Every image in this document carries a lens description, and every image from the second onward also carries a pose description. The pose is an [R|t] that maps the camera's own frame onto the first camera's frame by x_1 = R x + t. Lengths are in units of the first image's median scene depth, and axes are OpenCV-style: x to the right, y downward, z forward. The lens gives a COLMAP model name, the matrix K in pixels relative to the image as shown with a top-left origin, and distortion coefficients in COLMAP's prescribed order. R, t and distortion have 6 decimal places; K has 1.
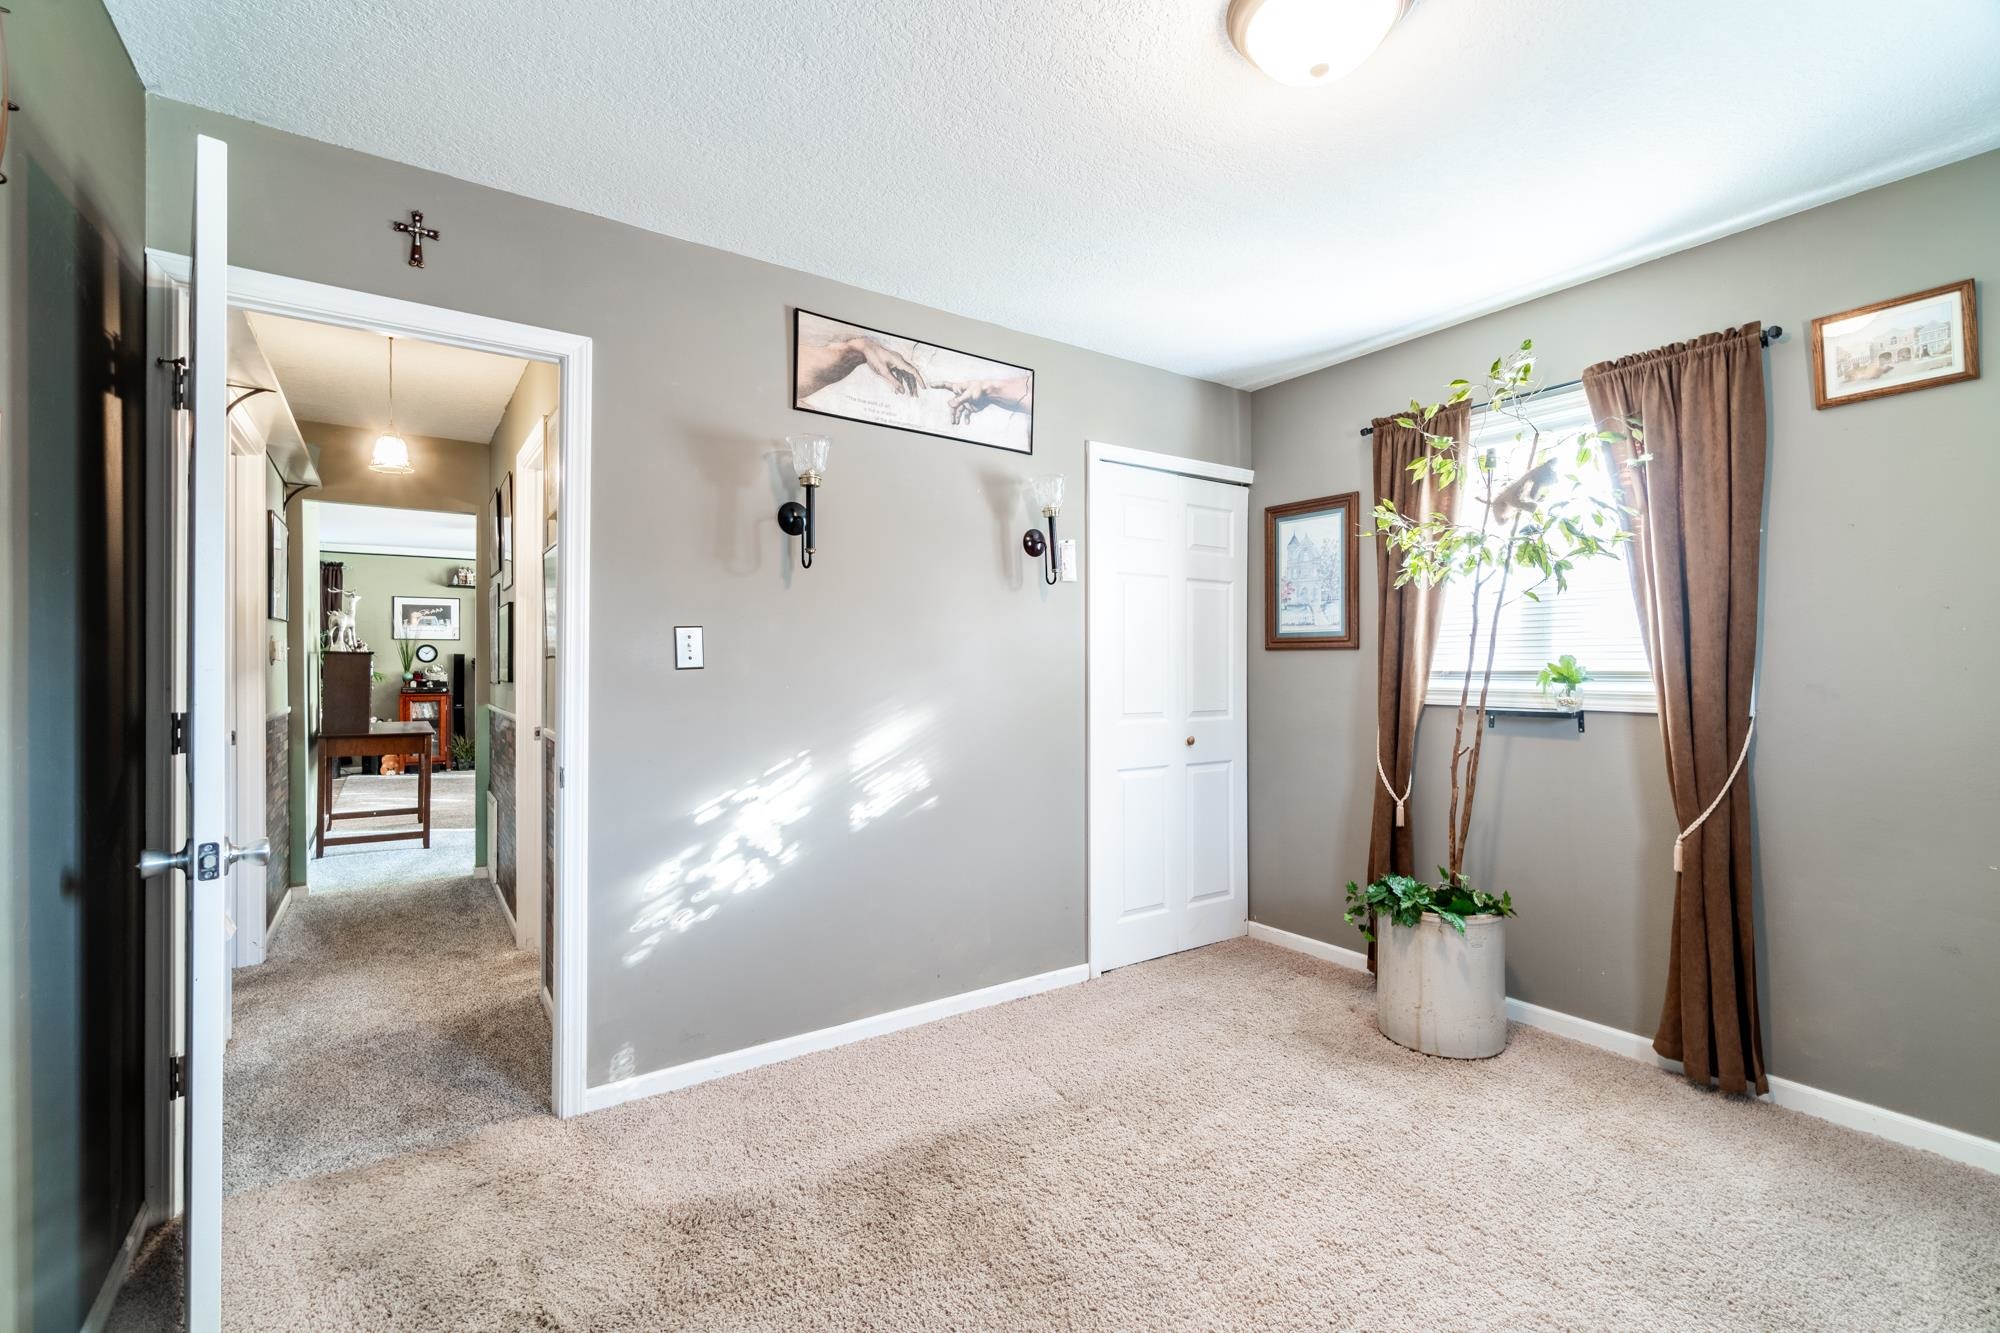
lens RADIAL K [[871.5, 0, 984.0], [0, 871.5, 667.2], [0, 0, 1]] dist [-0.003281, 0.000176]
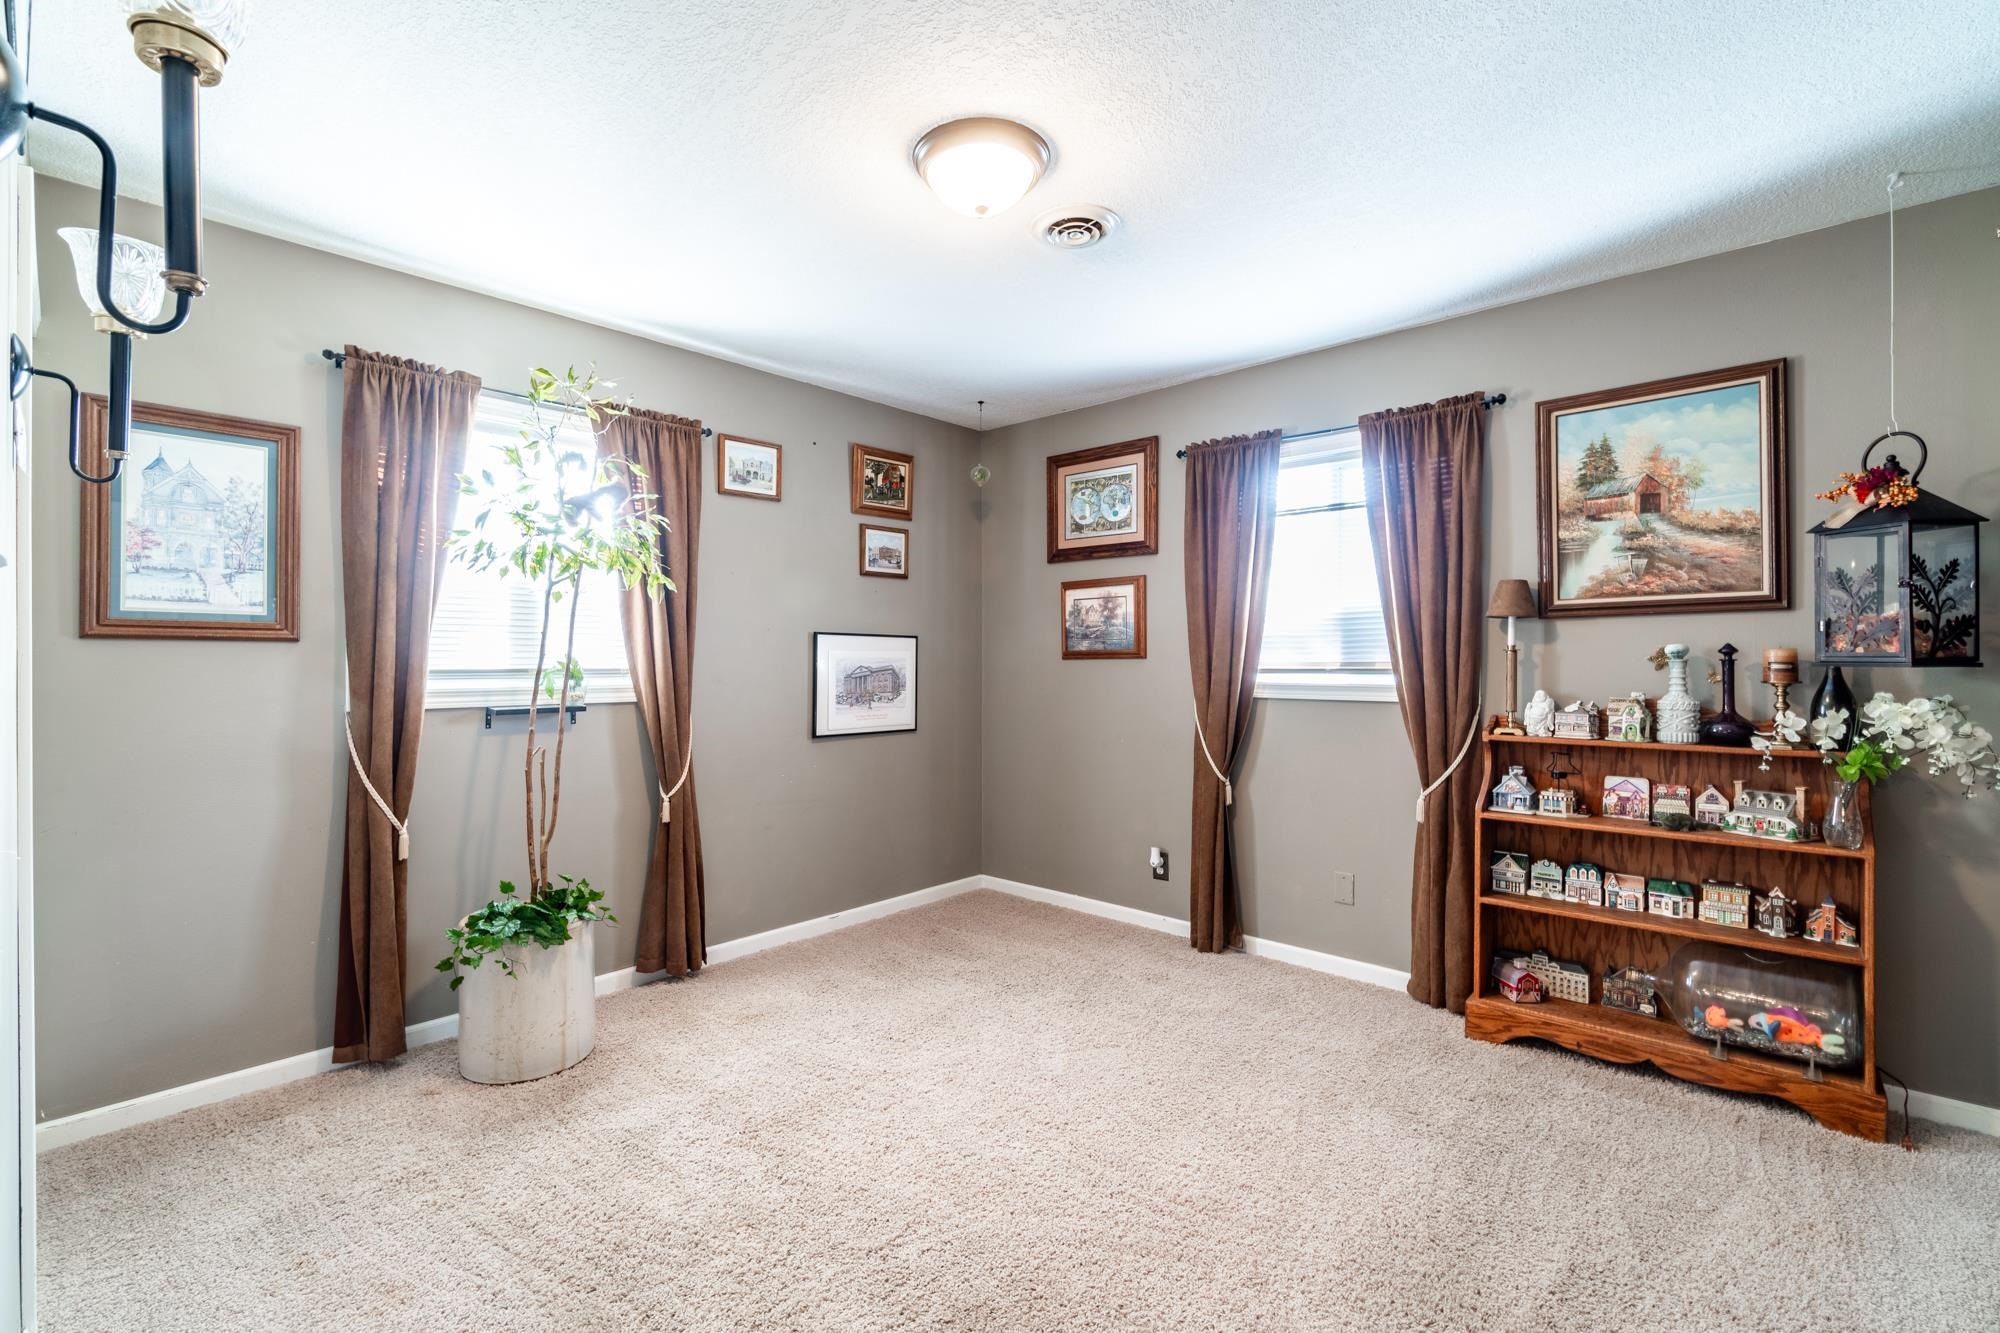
lens RADIAL K [[871.5, 0, 1001.6], [0, 871.5, 658.0], [0, 0, 1]] dist [-0.003281, 0.000176]
pose [[-0.236799, 0.001434, 0.971558, -0.490797], [-0.000522, 0.999999, -0.001603, -0.006979], [-0.971558, -0.000887, -0.236798, 0.692610]]
